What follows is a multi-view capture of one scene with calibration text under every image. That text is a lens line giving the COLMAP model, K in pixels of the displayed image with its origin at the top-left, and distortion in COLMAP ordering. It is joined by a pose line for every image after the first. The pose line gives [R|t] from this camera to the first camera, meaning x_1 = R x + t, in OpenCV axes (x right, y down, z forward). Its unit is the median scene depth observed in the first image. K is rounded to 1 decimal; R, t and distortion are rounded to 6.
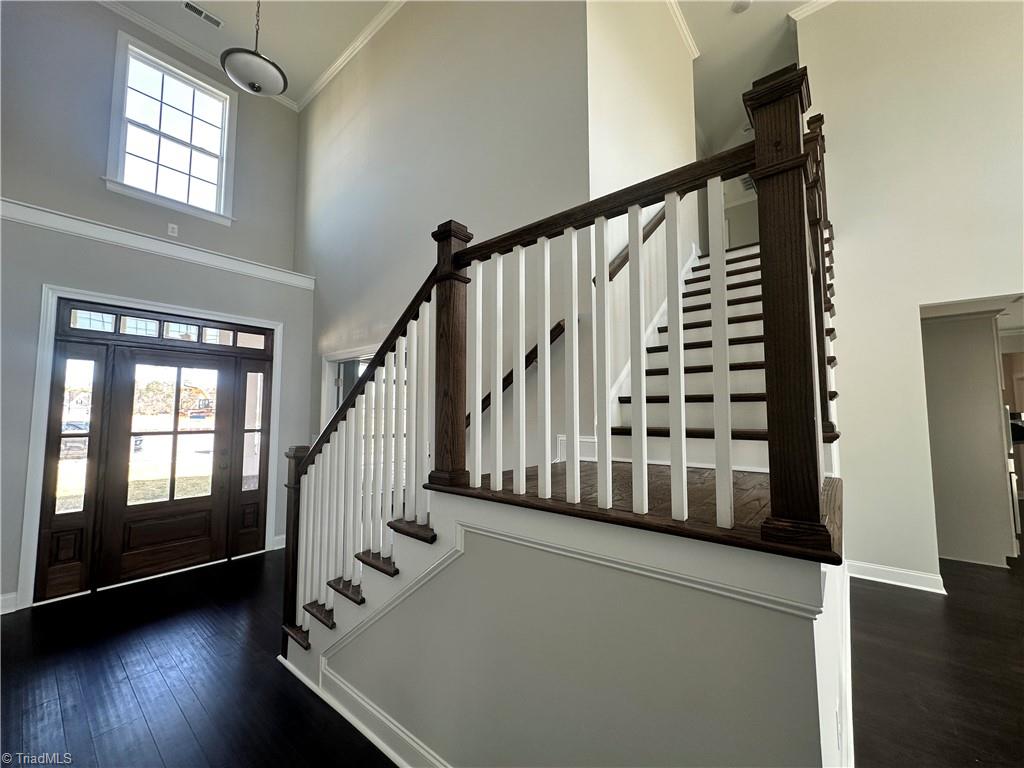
lens RADIAL K [[408.2, 0, 512.0], [0, 408.2, 384.0], [0, 0, 1]] dist [-0.006702, 0.000016]
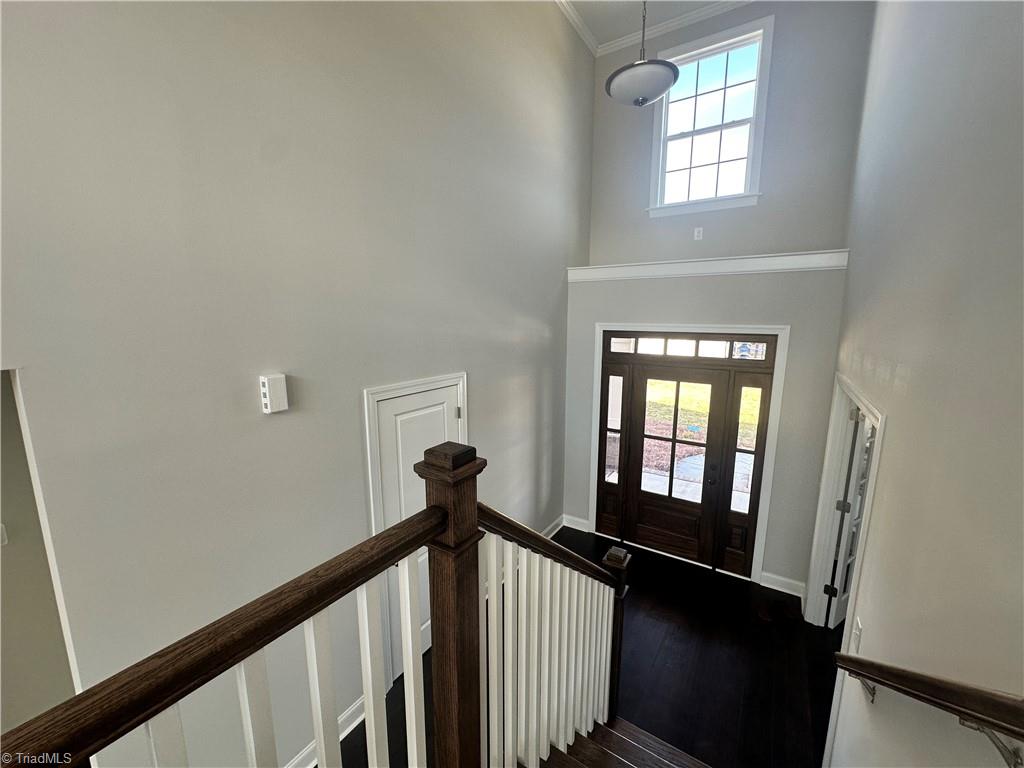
lens RADIAL K [[408.2, 0, 512.0], [0, 408.2, 384.0], [0, 0, 1]] dist [-0.006702, 0.000016]
pose [[0.095197, 0.173292, -0.980259, 0.174530], [0.077919, 0.980413, 0.180886, -0.239182], [0.992404, -0.093601, 0.079829, 0.437402]]
